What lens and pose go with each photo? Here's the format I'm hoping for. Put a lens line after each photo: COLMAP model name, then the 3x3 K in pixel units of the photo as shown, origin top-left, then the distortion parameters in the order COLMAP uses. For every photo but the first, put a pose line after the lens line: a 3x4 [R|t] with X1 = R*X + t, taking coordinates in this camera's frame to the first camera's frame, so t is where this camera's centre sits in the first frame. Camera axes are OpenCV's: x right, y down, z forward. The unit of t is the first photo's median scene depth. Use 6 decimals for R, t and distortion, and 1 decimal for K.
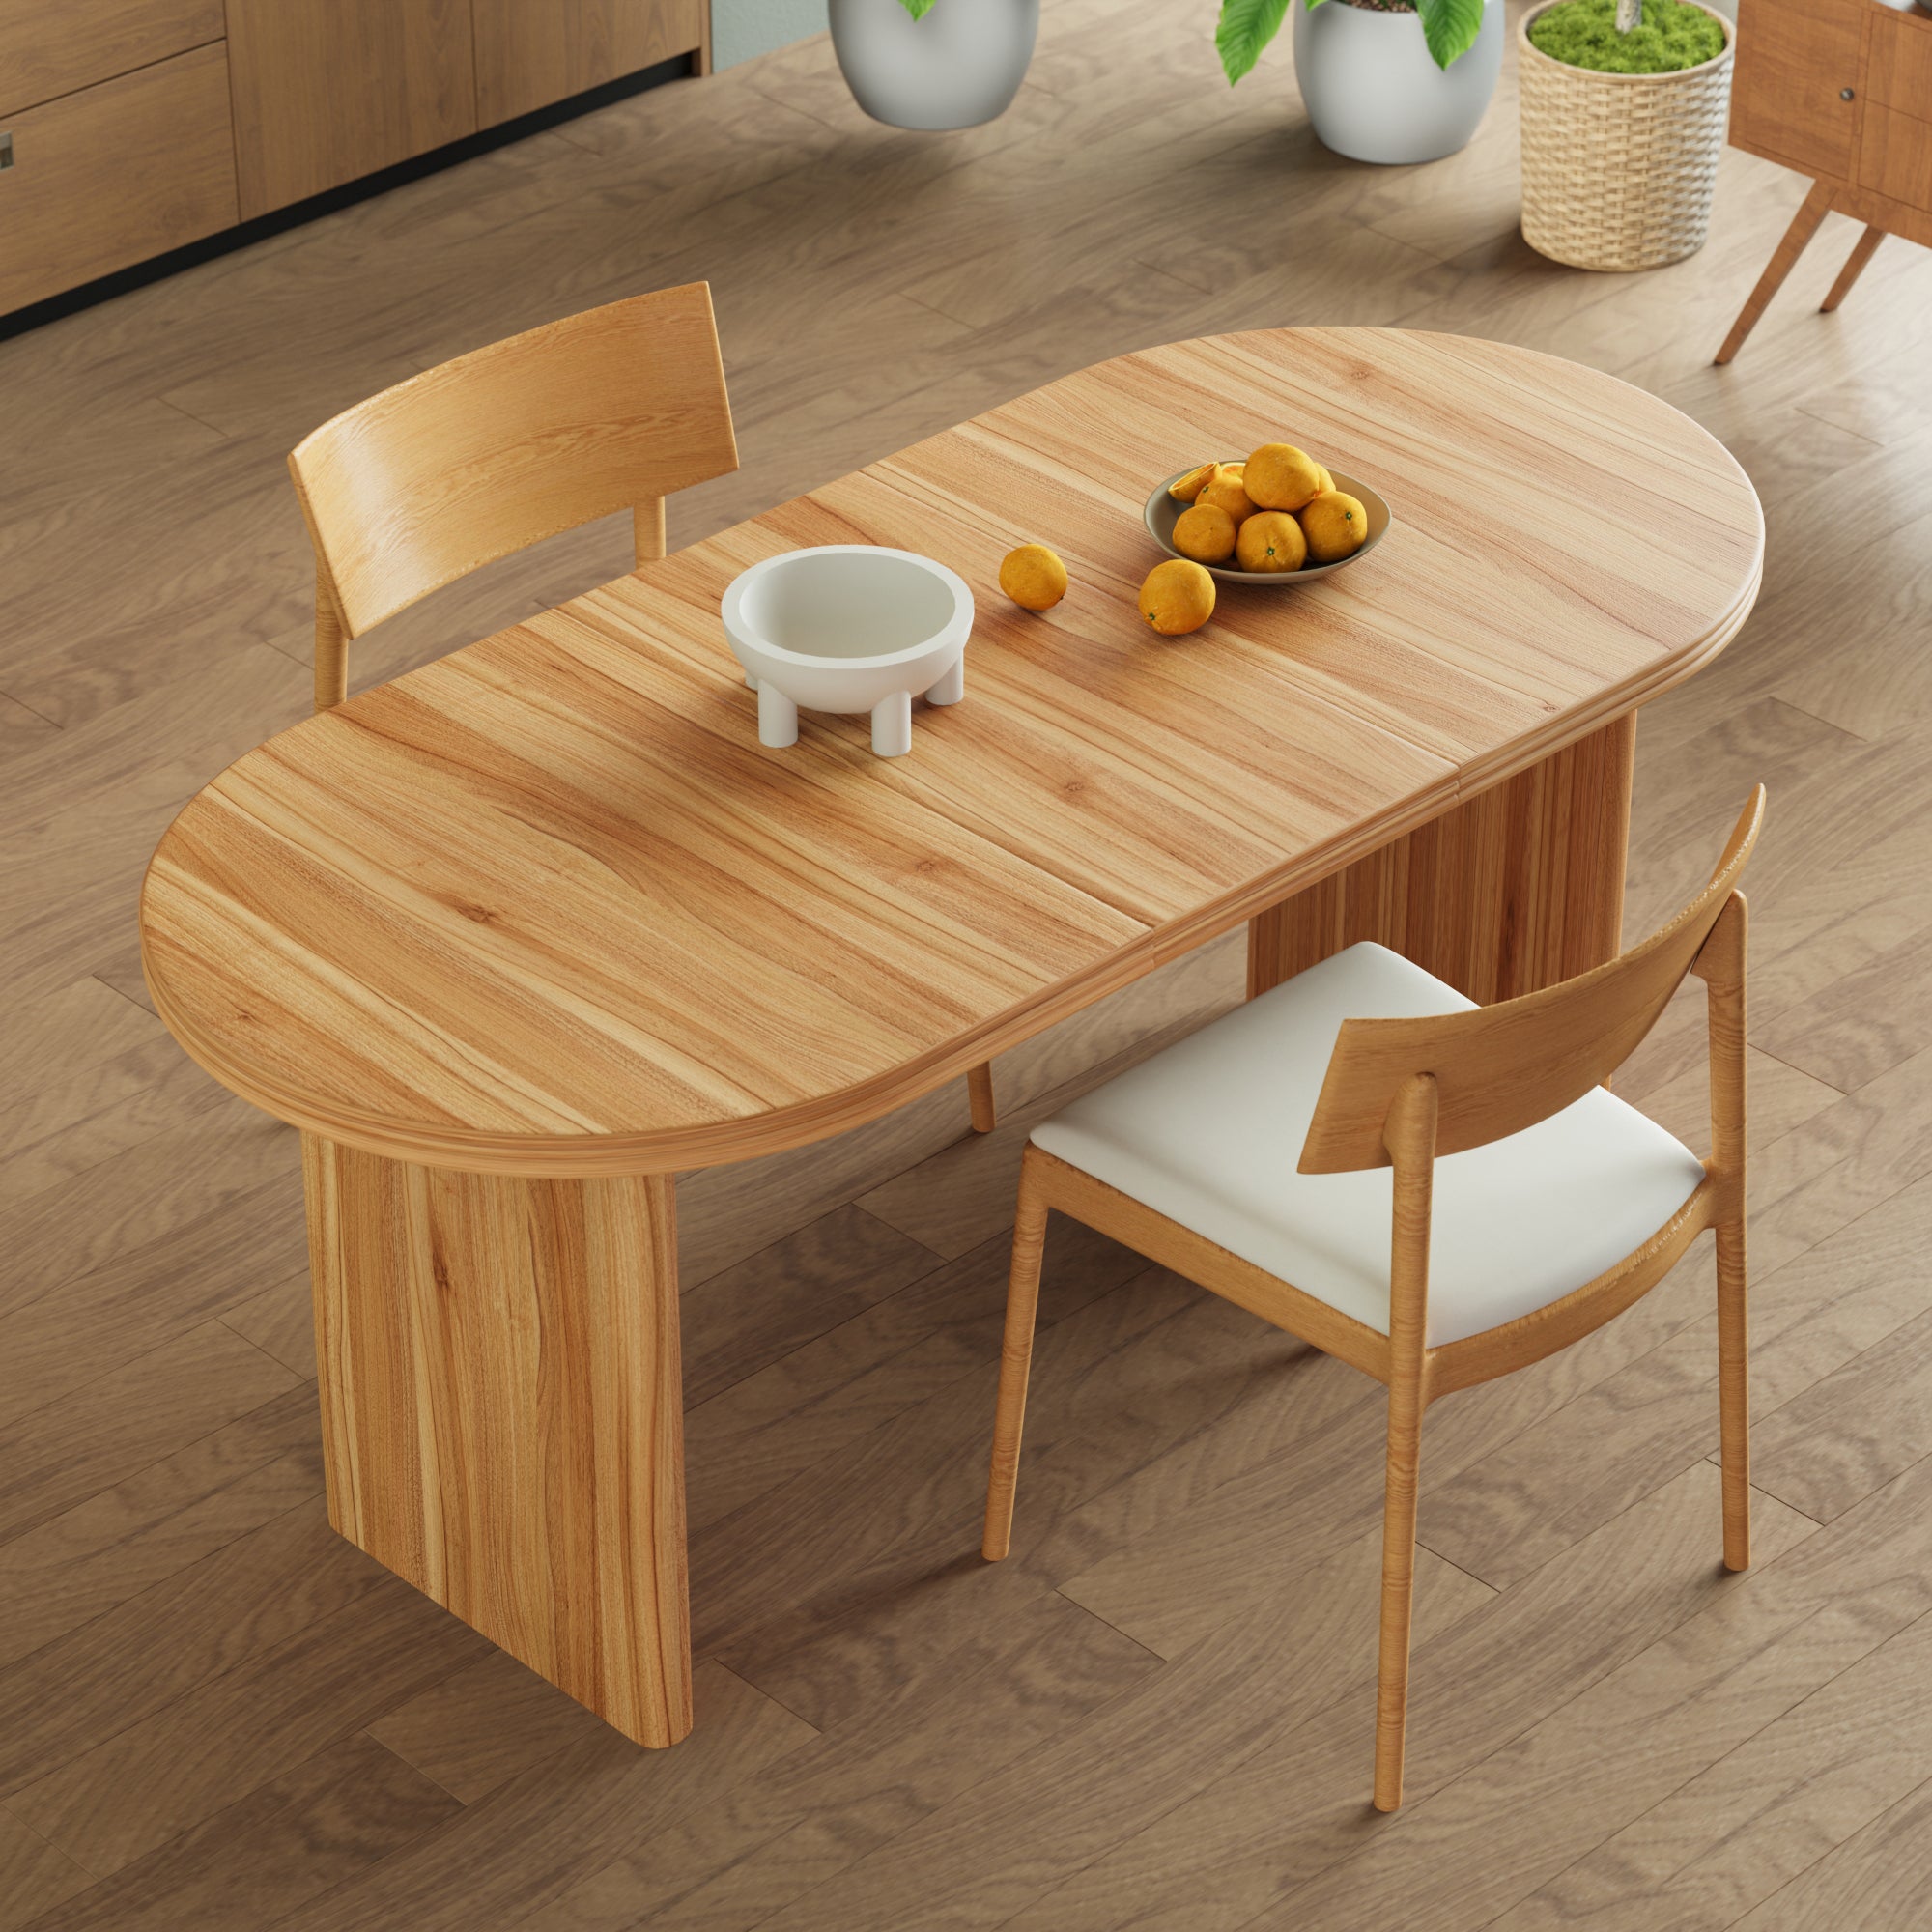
lens RADIAL K [[5739.8, 0, 966.0], [0, 5739.8, 966.0], [0, 0, 1]] dist [-0.002185, -0.062631]
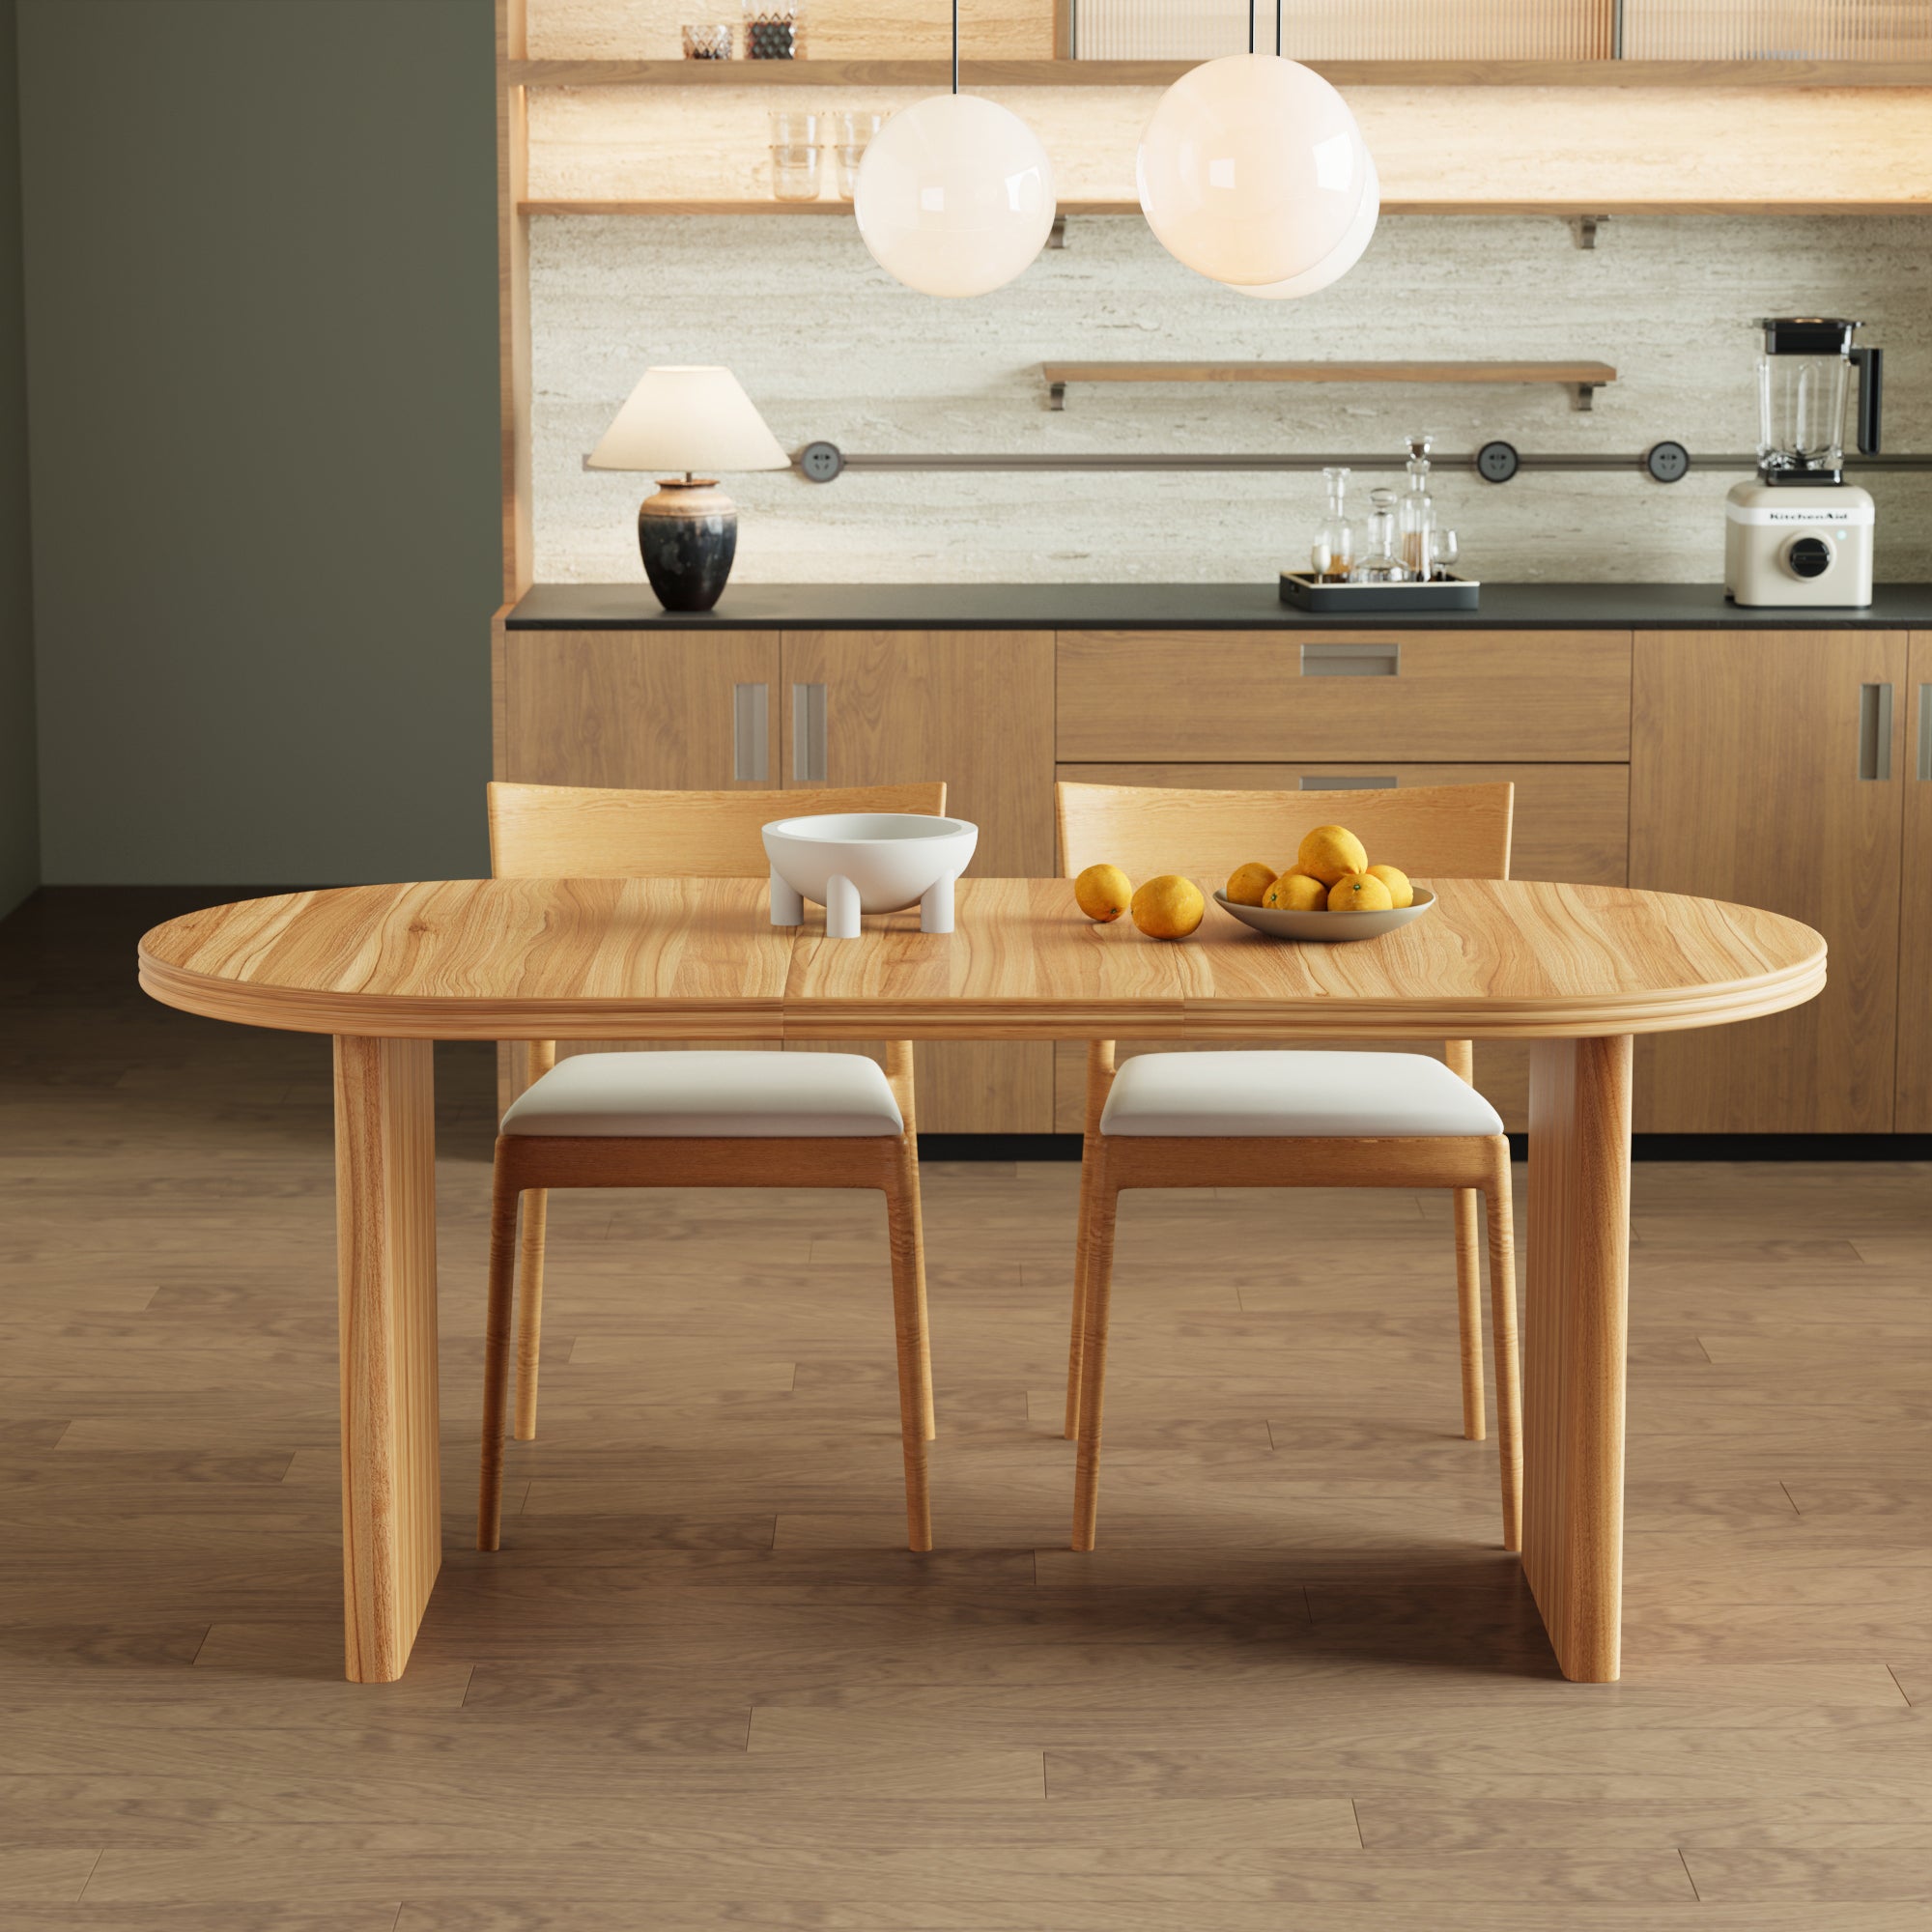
lens RADIAL K [[5243.1, 0, 971.3], [0, 5243.1, 1023.2], [0, 0, 1]] dist [0.000259, -0.009186]
pose [[0.717162, 0.121781, -0.686183, 0.733837], [-0.378275, 0.894967, -0.236519, 0.218217], [0.585308, 0.429188, 0.687904, 0.292063]]
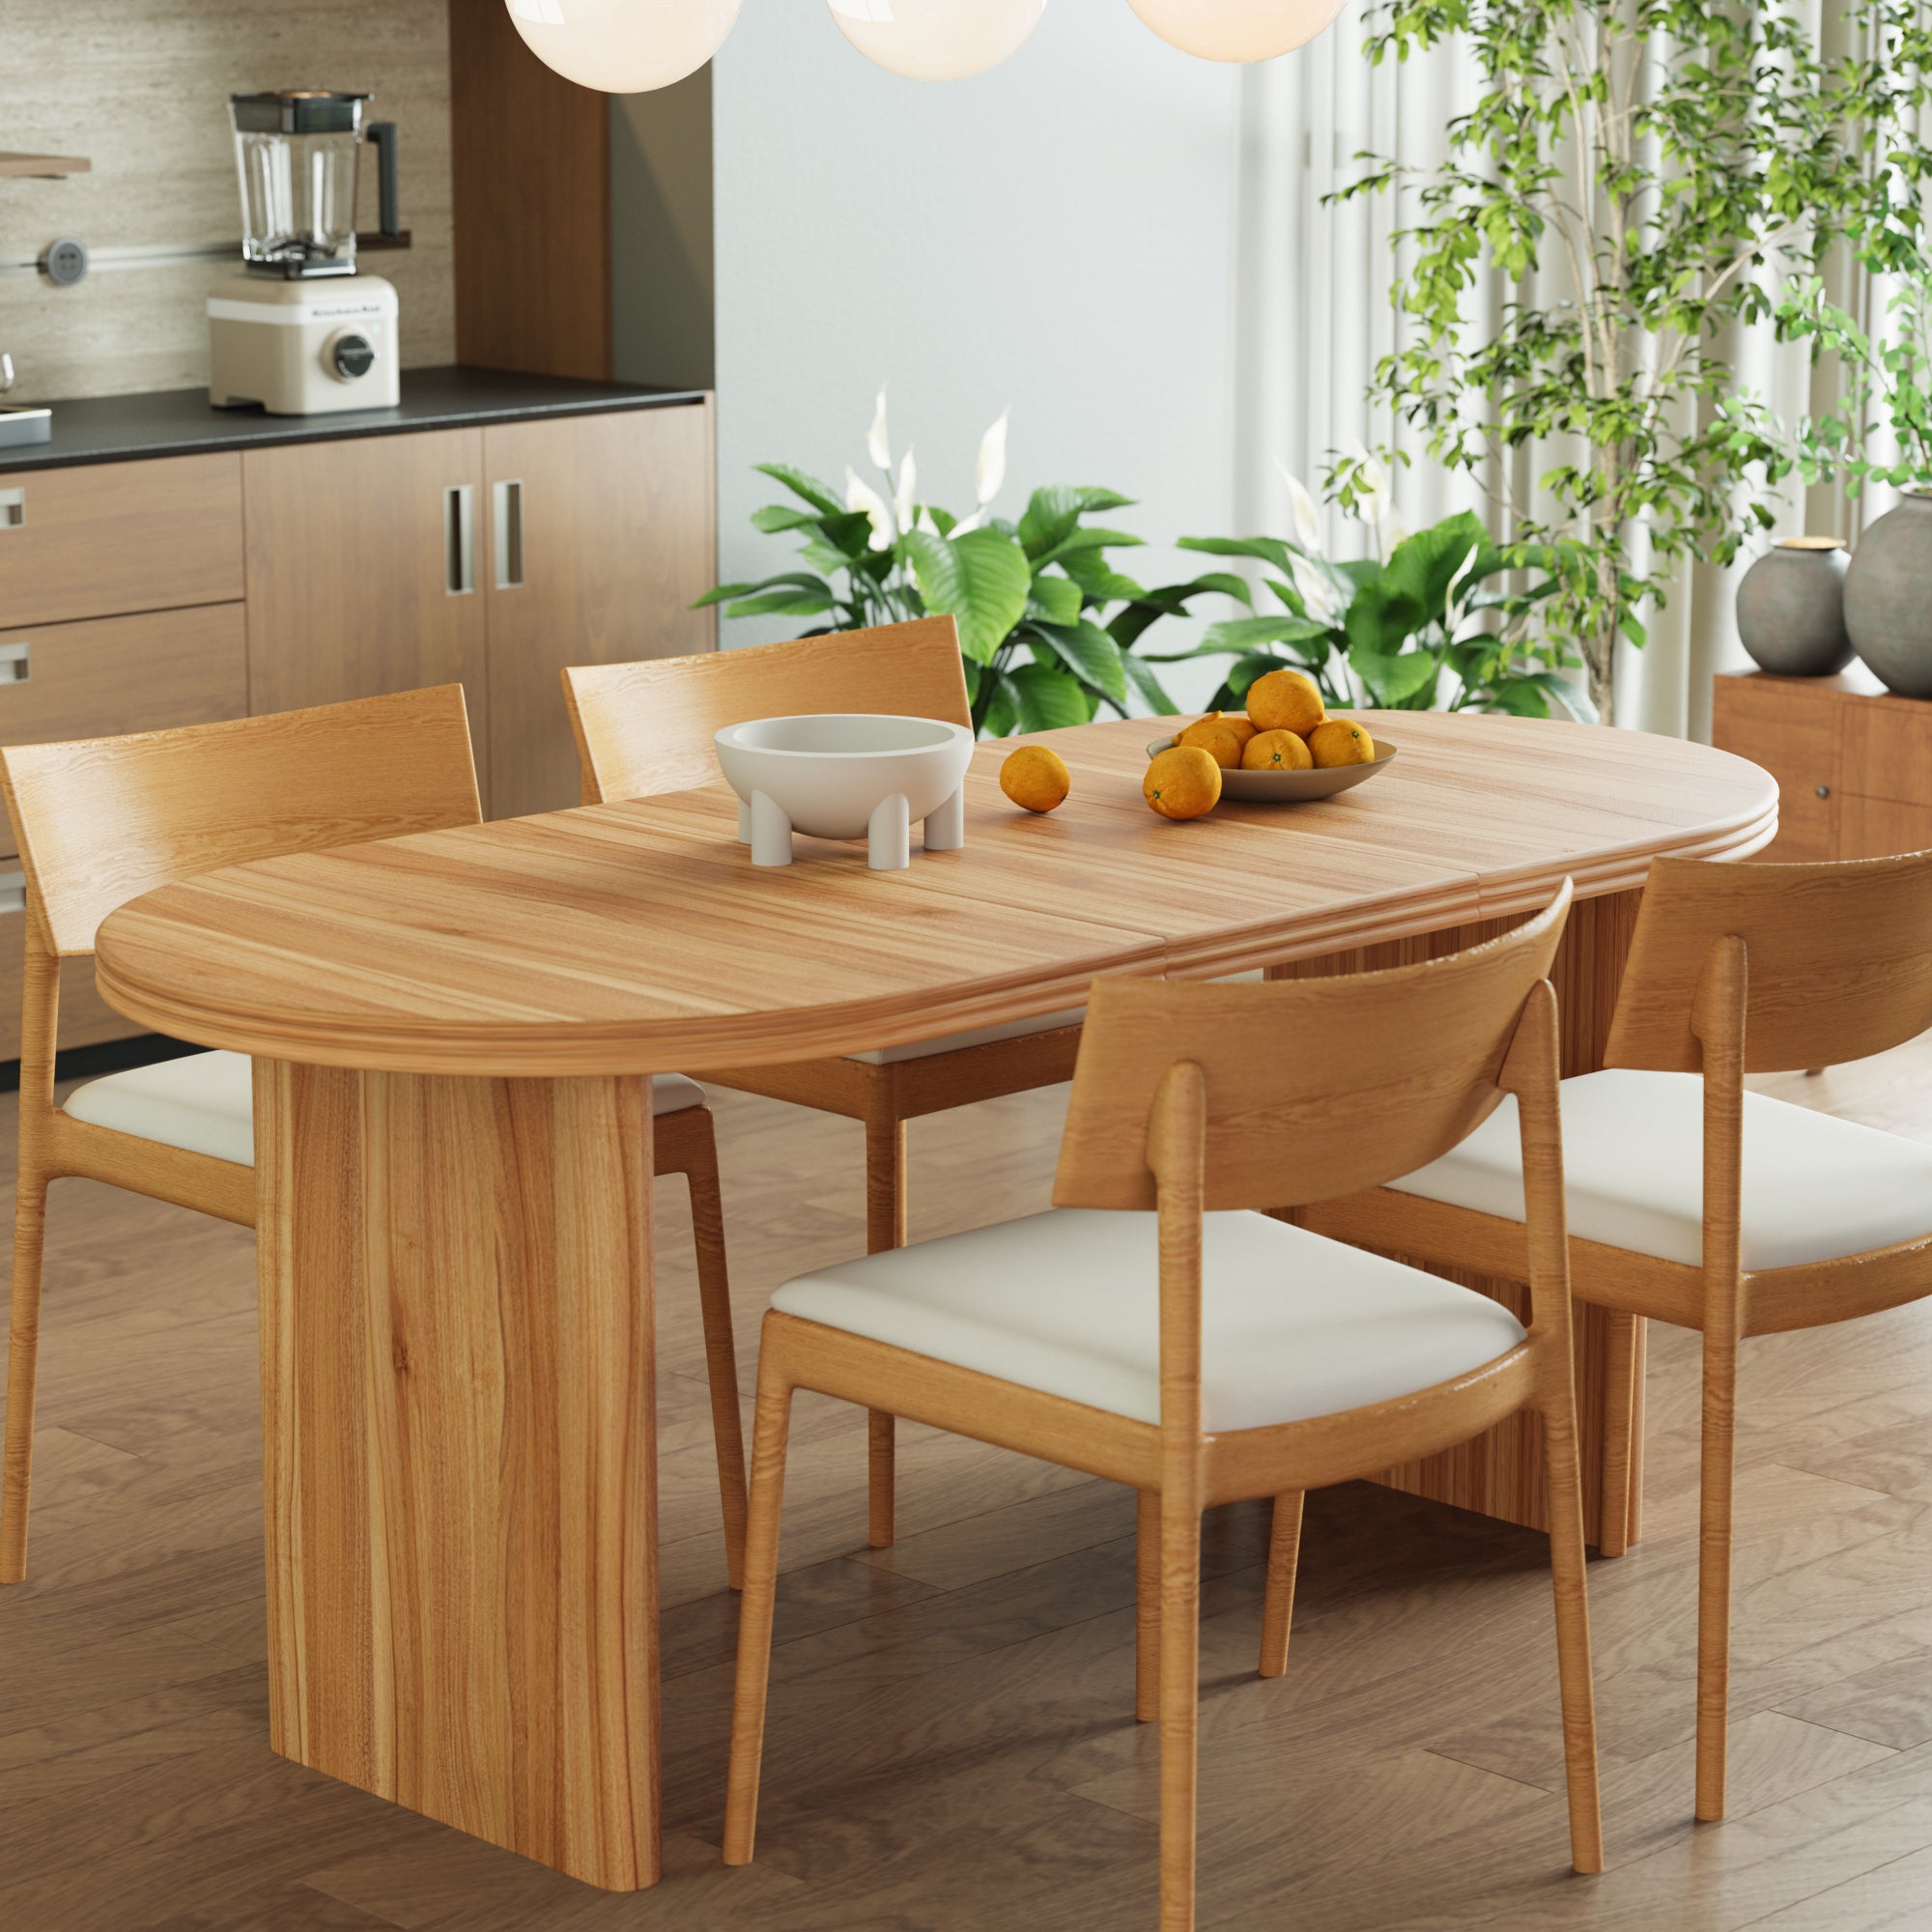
lens RADIAL K [[5243.1, 0, 971.3], [0, 5243.1, 1023.2], [0, 0, 1]] dist [0.000259, -0.009186]
pose [[1.000000, -0.000019, 0.000940, 0.000060], [0.000342, 0.938644, -0.344889, 0.289617], [-0.000876, 0.344889, 0.938643, 0.181734]]
